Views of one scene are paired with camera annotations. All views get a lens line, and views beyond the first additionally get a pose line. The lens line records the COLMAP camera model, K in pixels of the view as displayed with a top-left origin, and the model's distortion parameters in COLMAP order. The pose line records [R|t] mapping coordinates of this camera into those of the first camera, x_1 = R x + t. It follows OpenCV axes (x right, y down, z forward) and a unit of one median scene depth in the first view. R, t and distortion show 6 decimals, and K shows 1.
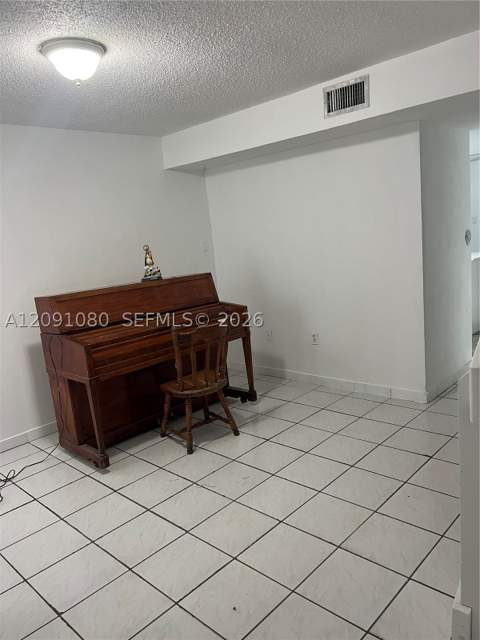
lens RADIAL K [[484.0, 0, 238.5], [0, 484.0, 326.0], [0, 0, 1]] dist [0.071312, -0.088031]
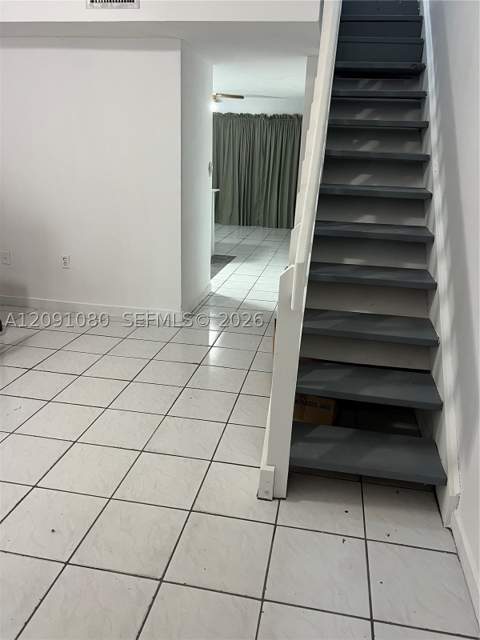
lens RADIAL K [[484.0, 0, 238.5], [0, 484.0, 326.0], [0, 0, 1]] dist [0.071312, -0.088031]
pose [[0.830675, -0.056464, 0.553887, -0.112080], [-0.013374, 0.992534, 0.121237, 0.036902], [-0.556597, -0.108116, 0.823718, 0.038809]]
